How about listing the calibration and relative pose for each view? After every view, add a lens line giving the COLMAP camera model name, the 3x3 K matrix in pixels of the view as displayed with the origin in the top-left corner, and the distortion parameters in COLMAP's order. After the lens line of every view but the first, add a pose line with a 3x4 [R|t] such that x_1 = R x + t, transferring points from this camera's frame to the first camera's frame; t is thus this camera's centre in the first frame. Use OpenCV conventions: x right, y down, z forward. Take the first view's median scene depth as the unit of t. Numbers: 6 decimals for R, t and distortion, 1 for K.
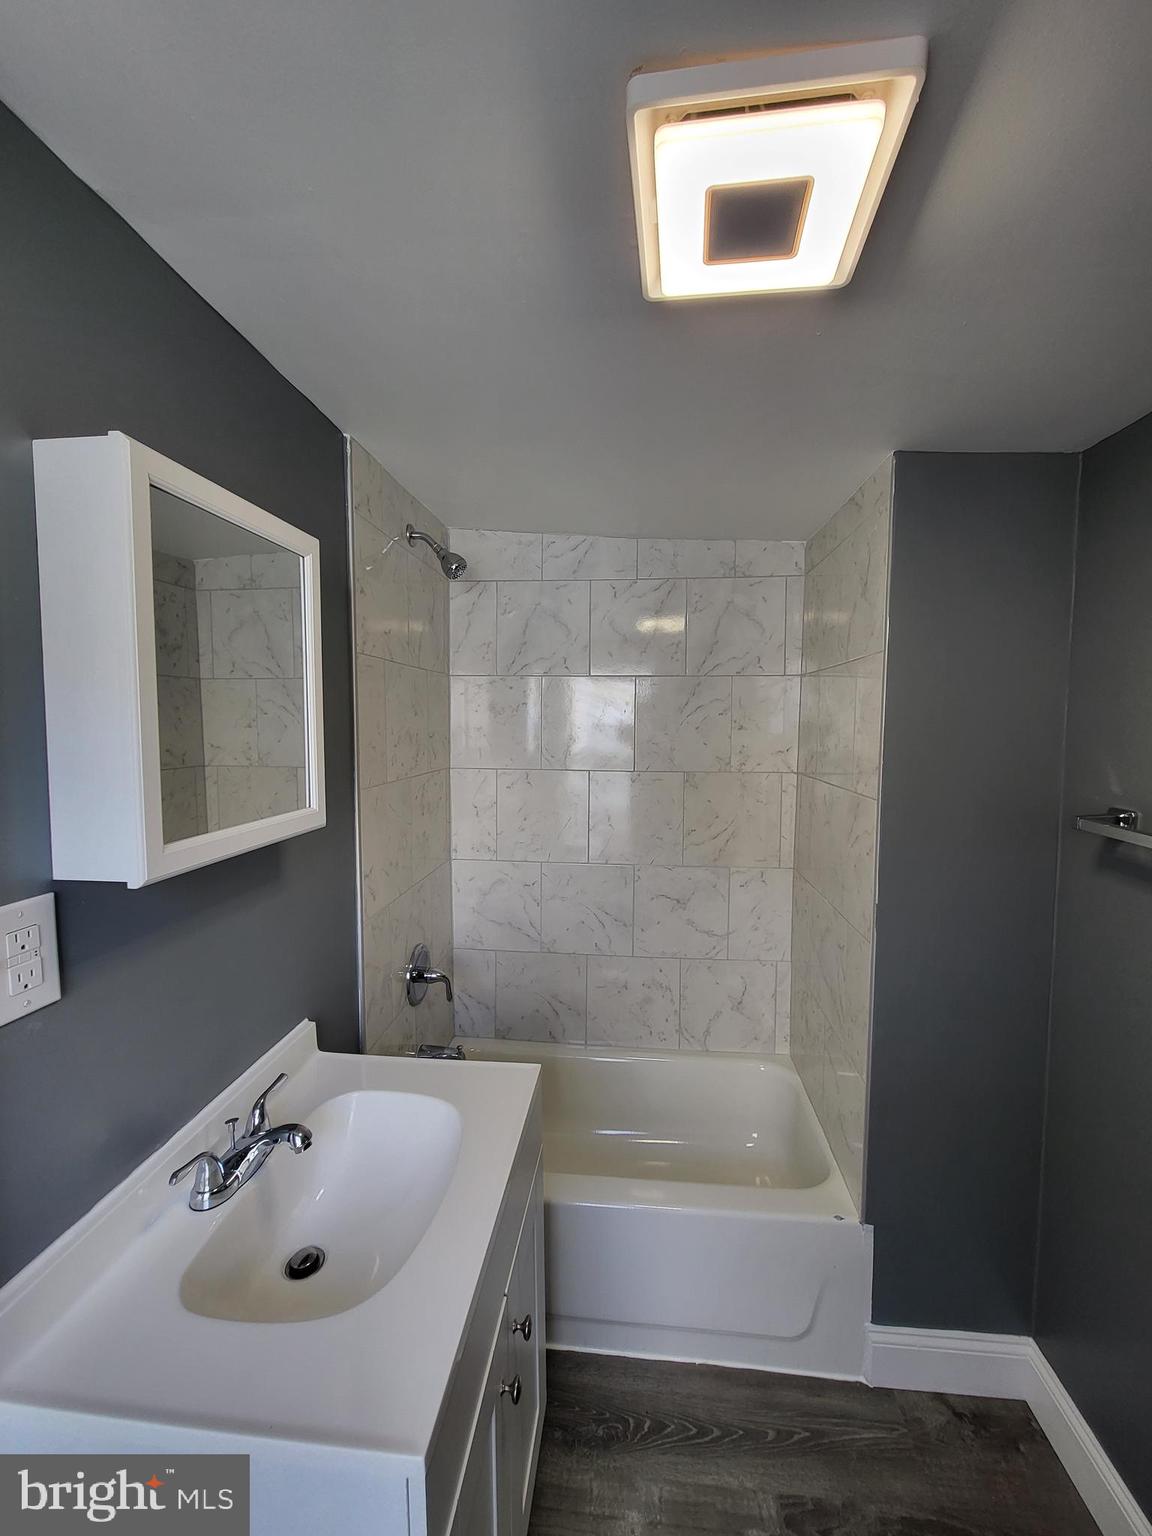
lens RADIAL K [[605.9, 0, 580.7], [0, 605.9, 756.4], [0, 0, 1]] dist [0.002485, -0.000207]
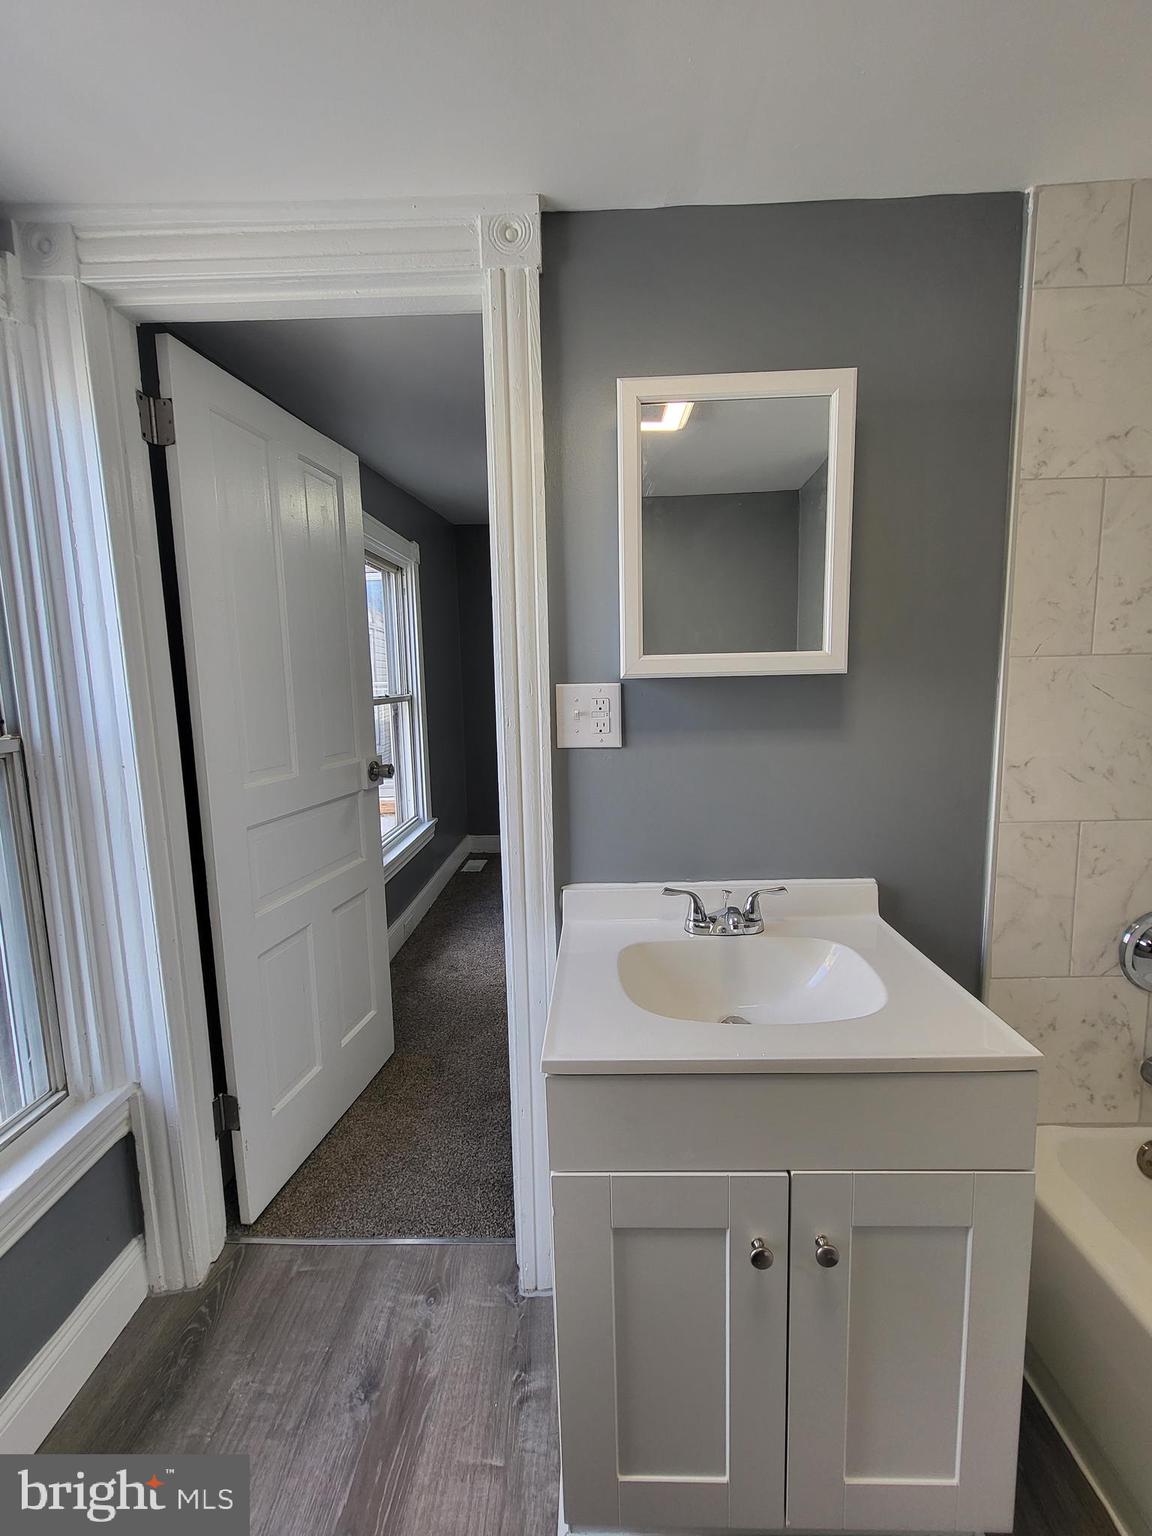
lens RADIAL K [[605.9, 0, 580.7], [0, 605.9, 756.4], [0, 0, 1]] dist [0.002485, -0.000207]
pose [[0.076552, 0.121989, -0.989575, 0.284723], [-0.036565, 0.992163, 0.119480, 0.077915], [0.996395, 0.027038, 0.080412, 0.258055]]
